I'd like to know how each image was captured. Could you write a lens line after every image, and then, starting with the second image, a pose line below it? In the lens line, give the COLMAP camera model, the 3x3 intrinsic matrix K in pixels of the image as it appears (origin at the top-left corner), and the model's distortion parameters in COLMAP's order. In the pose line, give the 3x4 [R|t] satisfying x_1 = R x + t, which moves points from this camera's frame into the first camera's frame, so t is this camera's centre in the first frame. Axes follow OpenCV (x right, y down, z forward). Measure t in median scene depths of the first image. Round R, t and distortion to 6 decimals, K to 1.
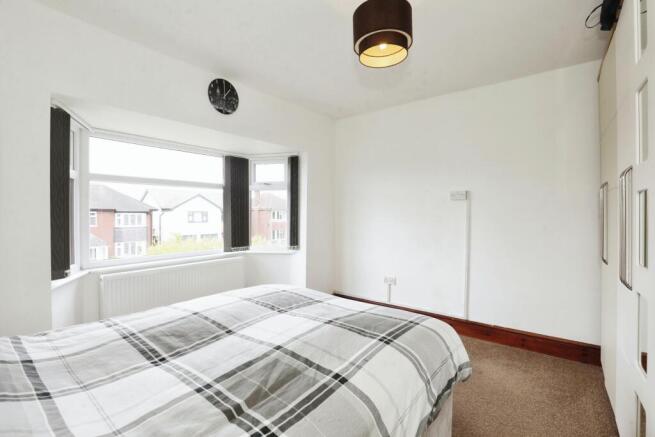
lens RADIAL K [[302.0, 0, 332.7], [0, 302.0, 216.4], [0, 0, 1]] dist [-0.016772, 0.000679]
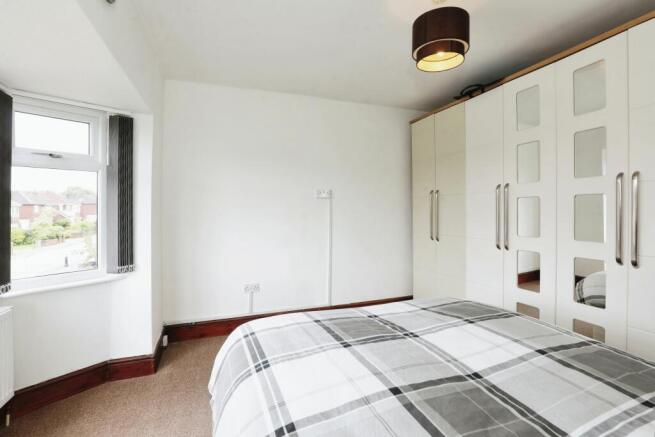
lens RADIAL K [[302.0, 0, 328.2], [0, 302.0, 207.4], [0, 0, 1]] dist [-0.016772, 0.000679]
pose [[0.524333, 0.001579, 0.851512, -0.570530], [0.016380, 0.999795, -0.011941, -0.007033], [-0.851356, 0.020209, 0.524200, 0.461726]]
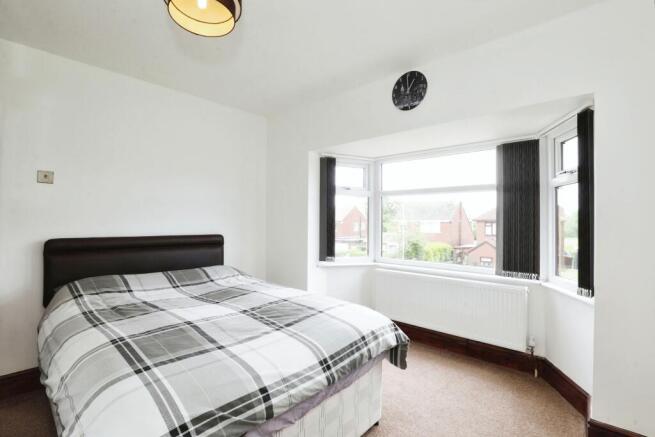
lens RADIAL K [[302.0, 0, 327.5], [0, 302.0, 216.3], [0, 0, 1]] dist [-0.016772, 0.000679]
pose [[-0.088099, -0.007408, -0.996084, 0.535269], [-0.019972, 0.999784, -0.005669, -0.017136], [0.995912, 0.019394, -0.088228, 0.834877]]
